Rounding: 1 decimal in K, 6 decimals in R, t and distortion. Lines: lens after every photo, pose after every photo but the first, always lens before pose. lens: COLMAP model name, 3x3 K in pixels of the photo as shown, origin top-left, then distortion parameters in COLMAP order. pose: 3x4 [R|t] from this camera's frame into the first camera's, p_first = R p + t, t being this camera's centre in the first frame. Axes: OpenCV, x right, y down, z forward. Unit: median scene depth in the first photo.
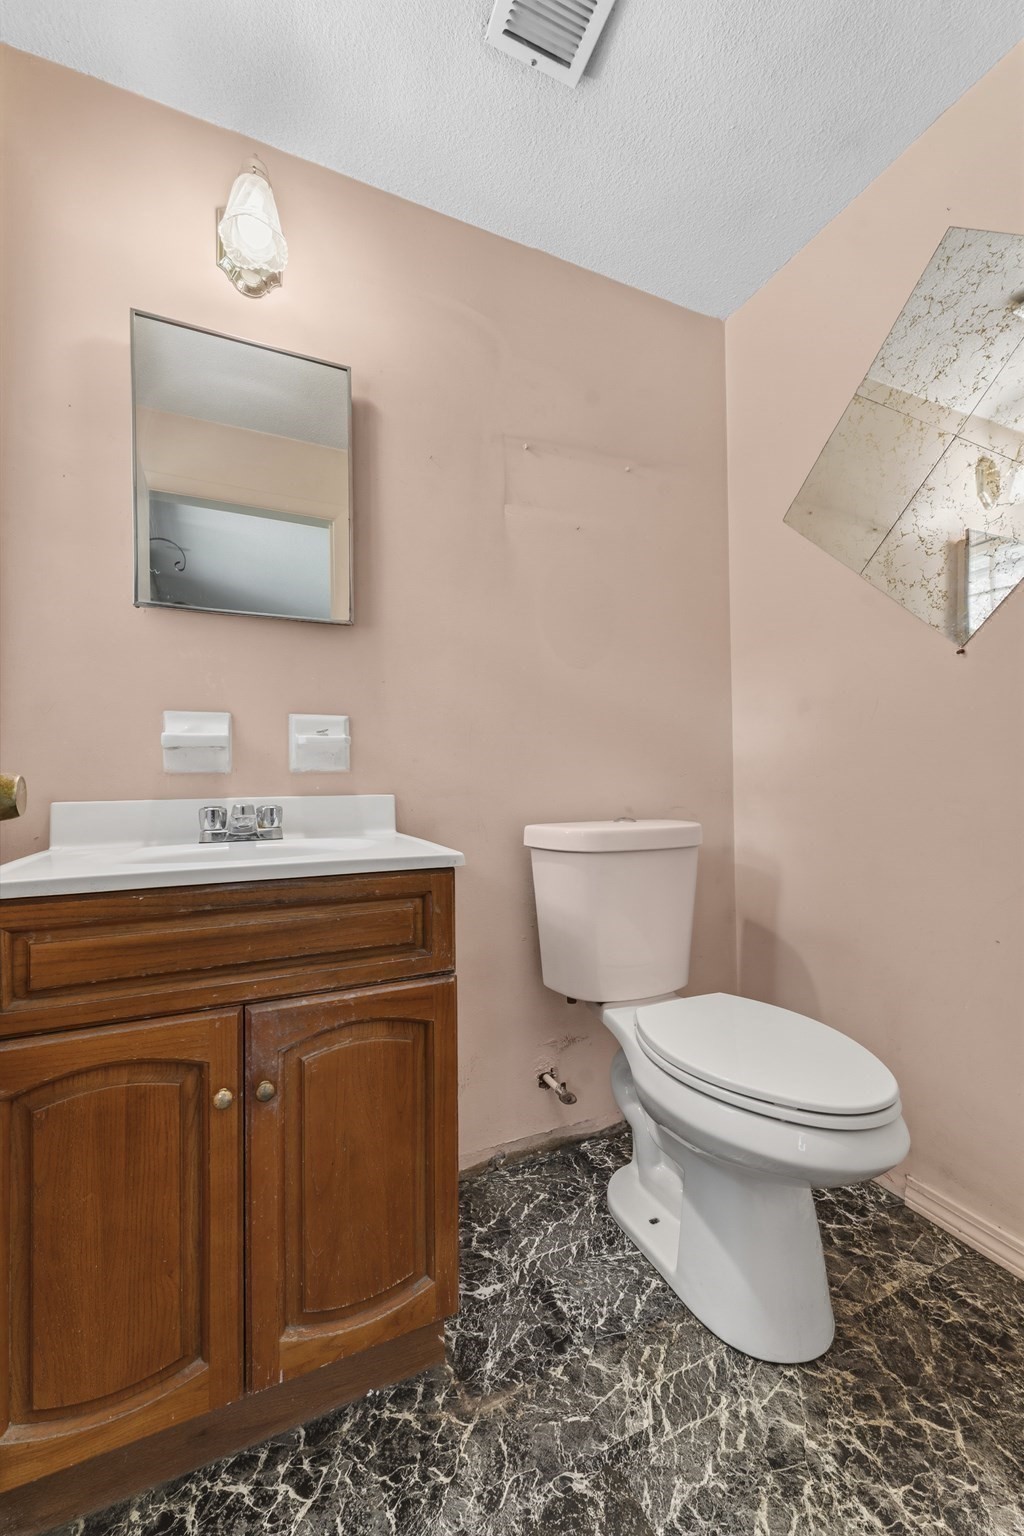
lens RADIAL K [[611.4, 0, 510.9], [0, 611.4, 774.4], [0, 0, 1]] dist [0.002430, -0.001243]
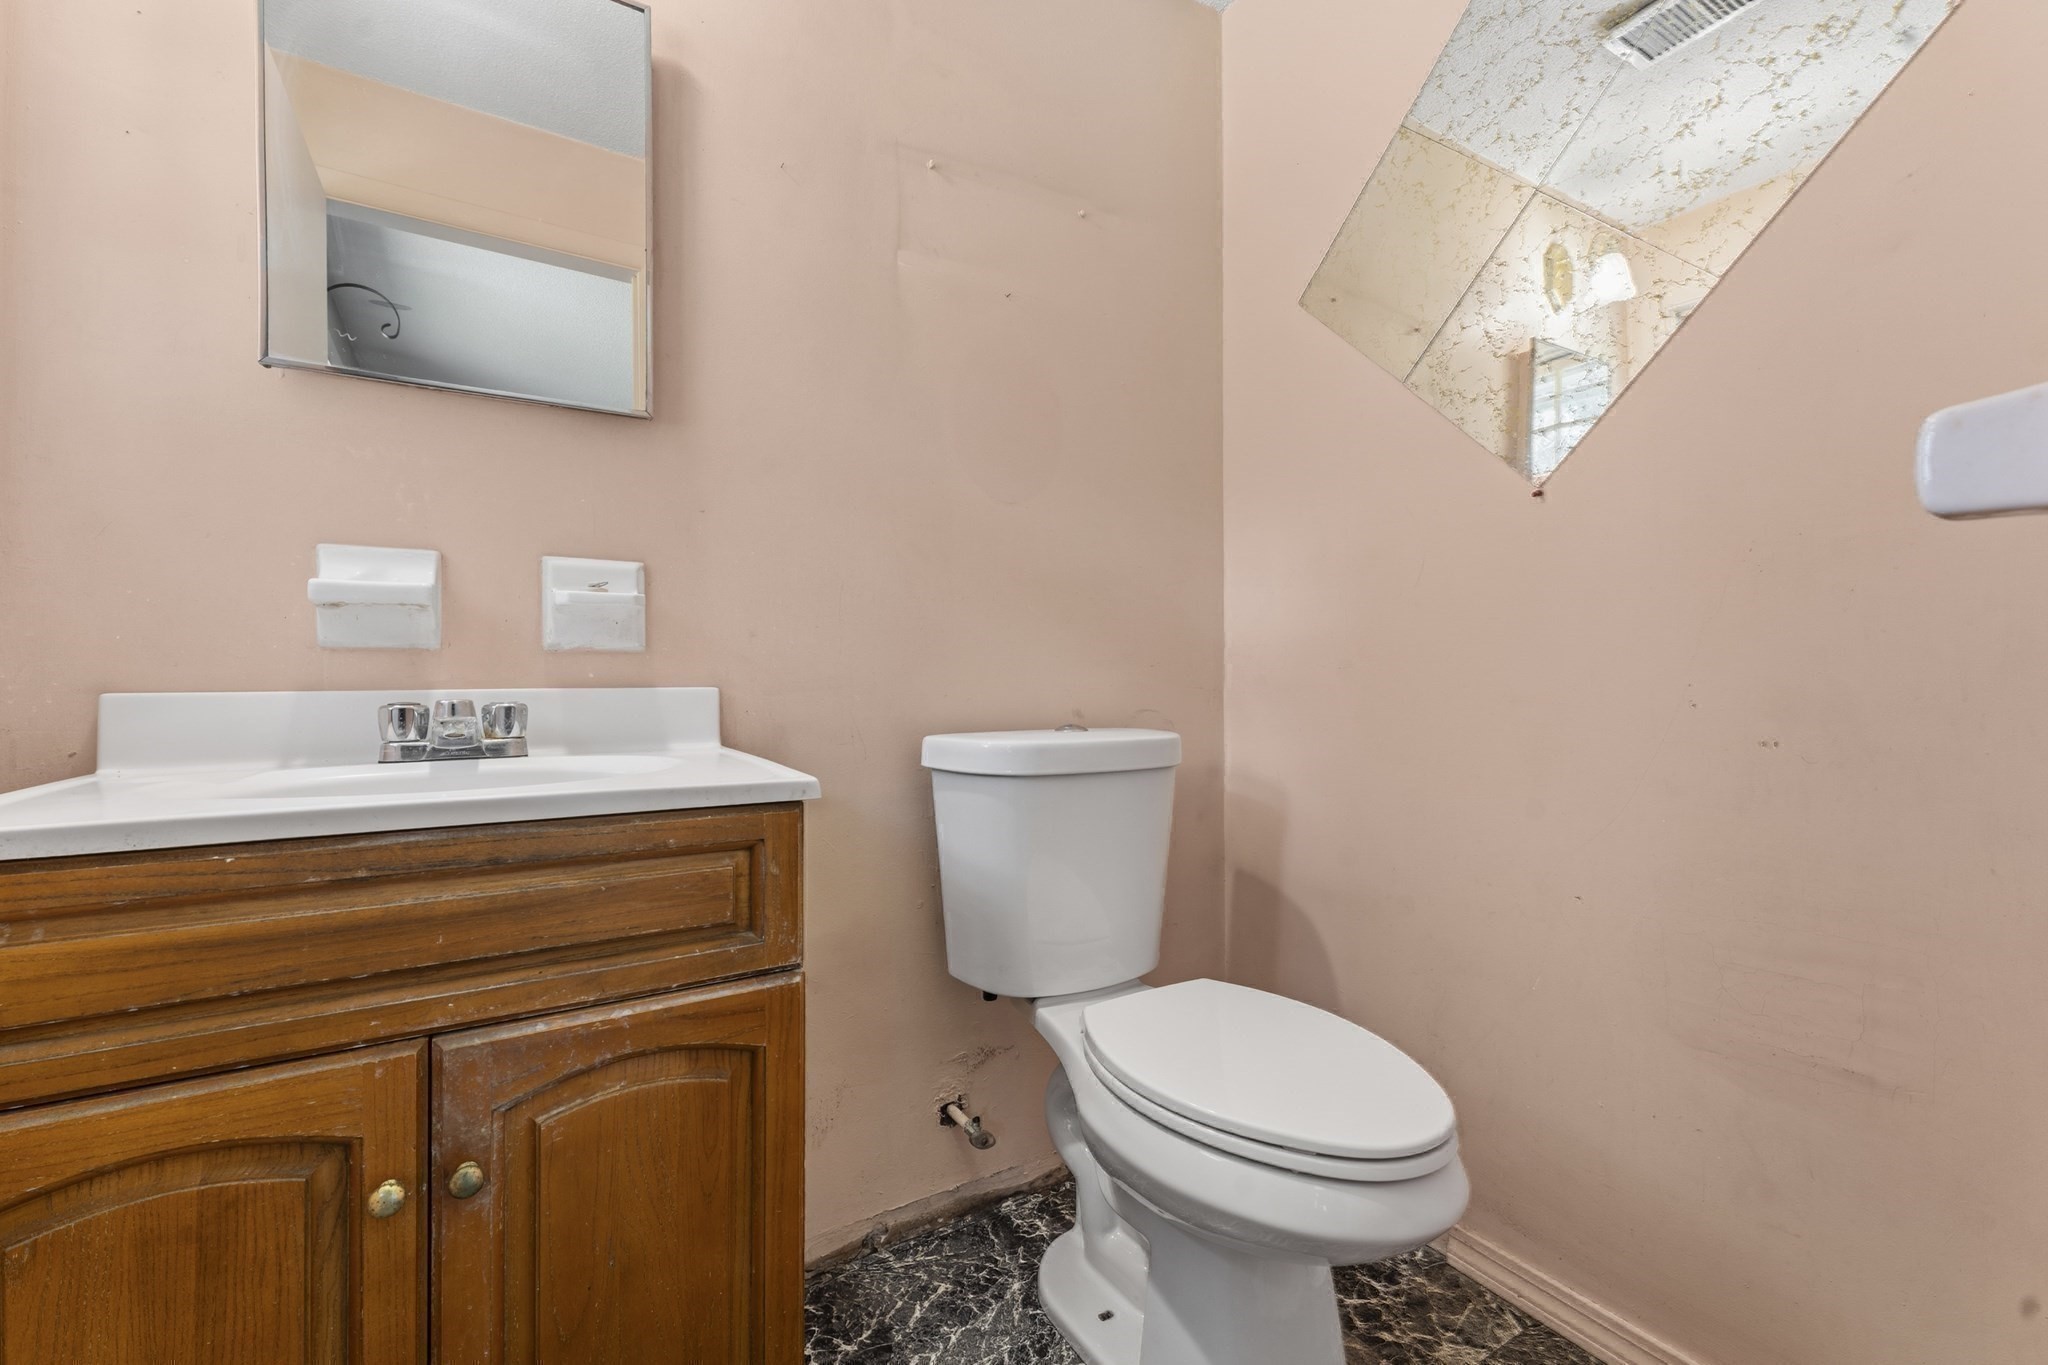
lens RADIAL K [[815.3, 0, 1007.0], [0, 815.3, 683.5], [0, 0, 1]] dist [0.002430, -0.001243]
pose [[0.994651, 0.009453, 0.102858, 0.026203], [-0.011087, 0.999821, 0.015318, 0.013943], [-0.102695, -0.016376, 0.994578, 0.128127]]
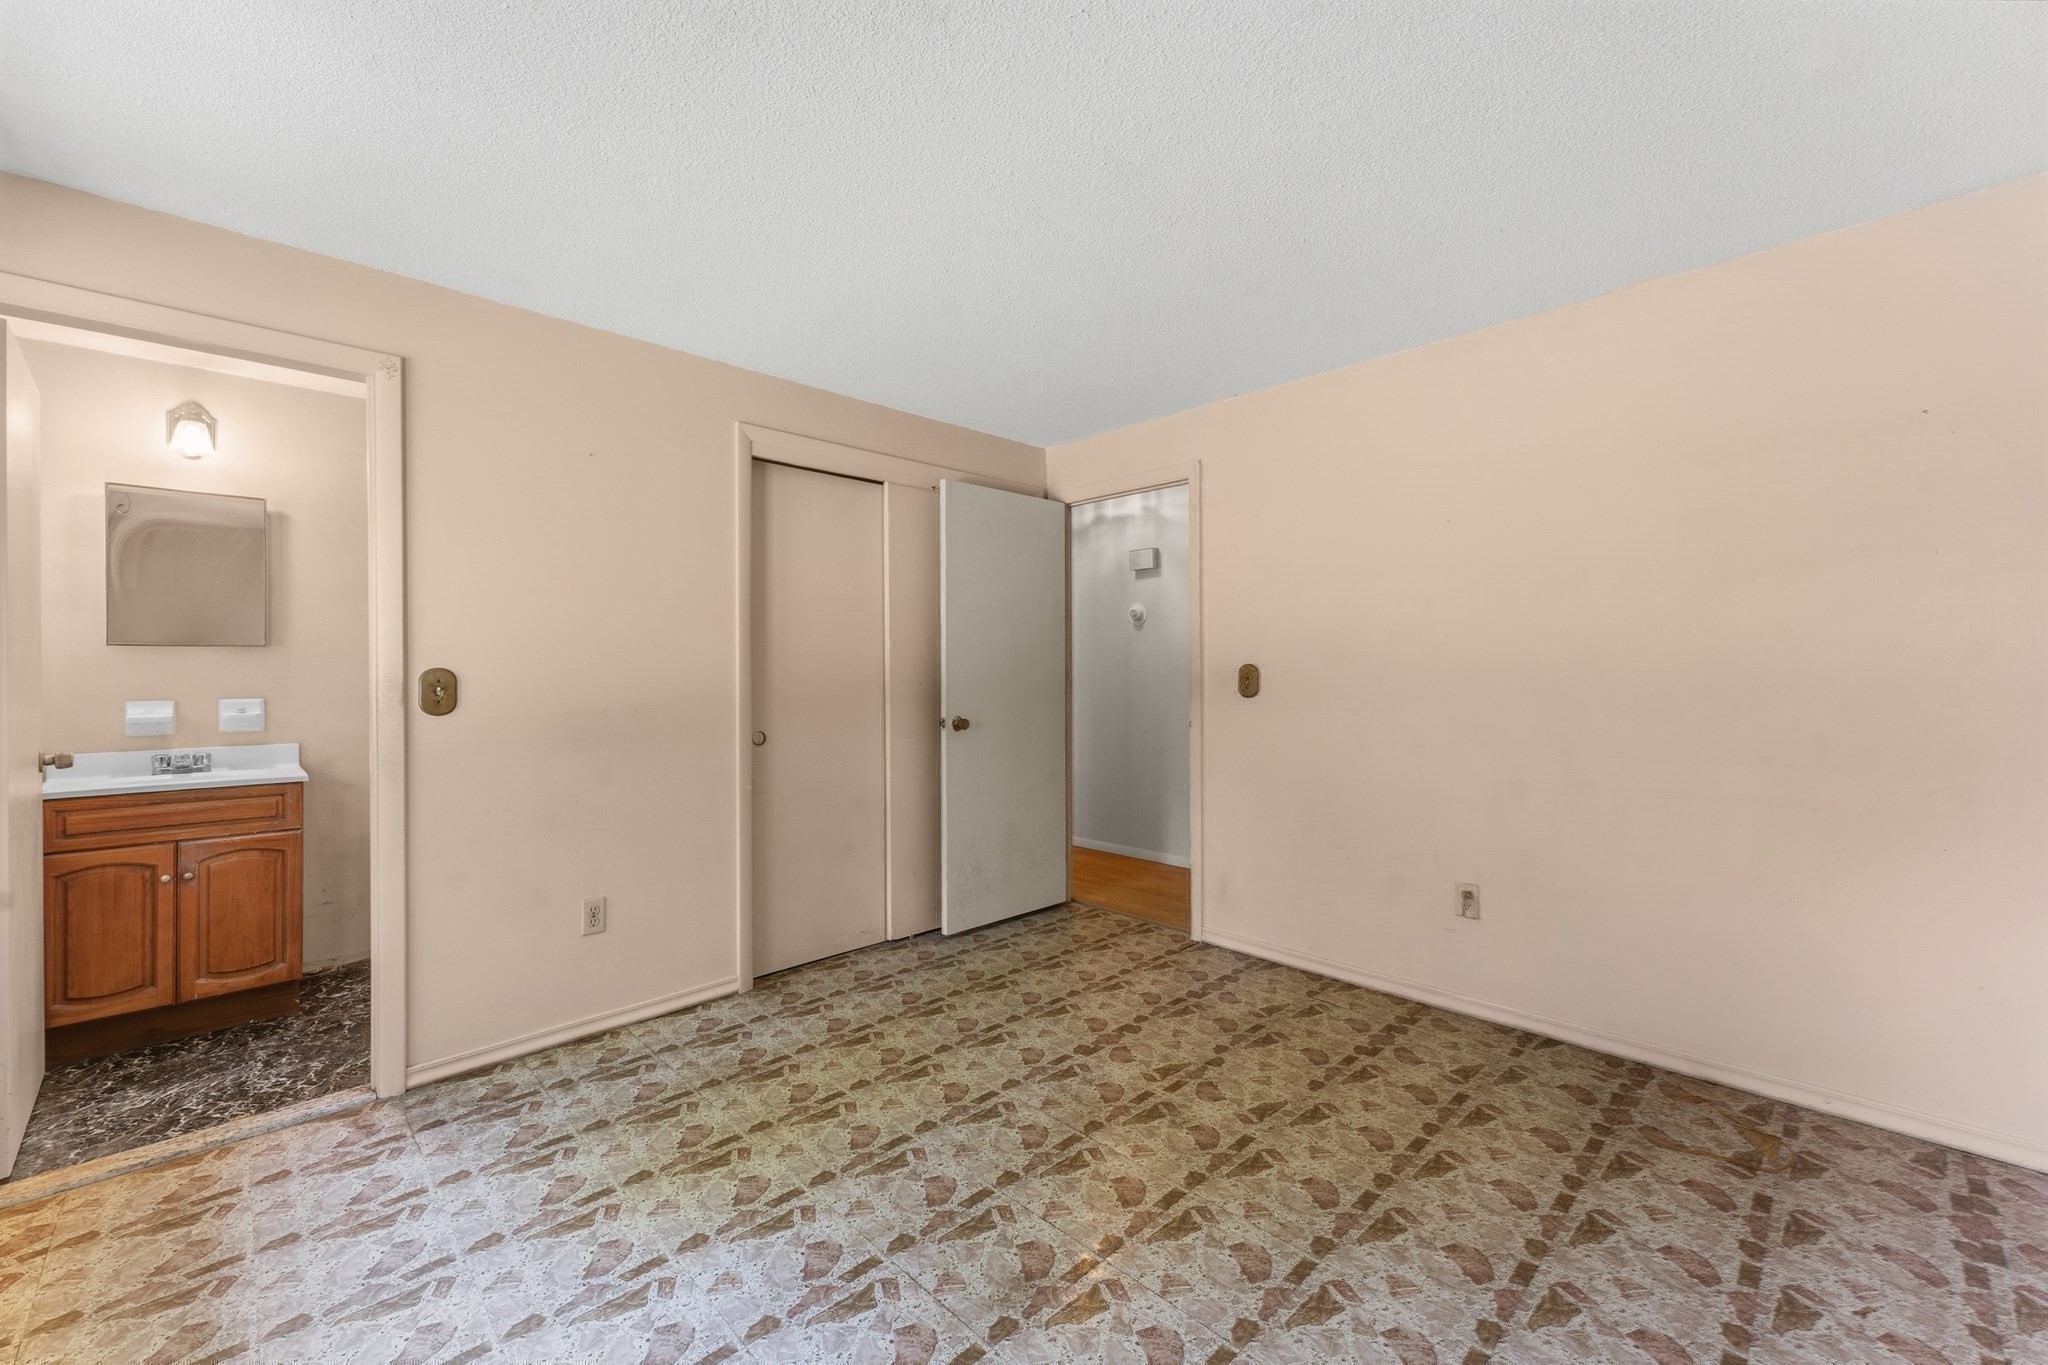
lens RADIAL K [[815.3, 0, 1019.6], [0, 815.3, 669.8], [0, 0, 1]] dist [0.002430, -0.001243]
pose [[0.941308, 0.009763, 0.337409, 1.217595], [-0.009897, 0.999950, -0.001323, -0.247480], [-0.337405, -0.002094, 0.941357, -2.398793]]
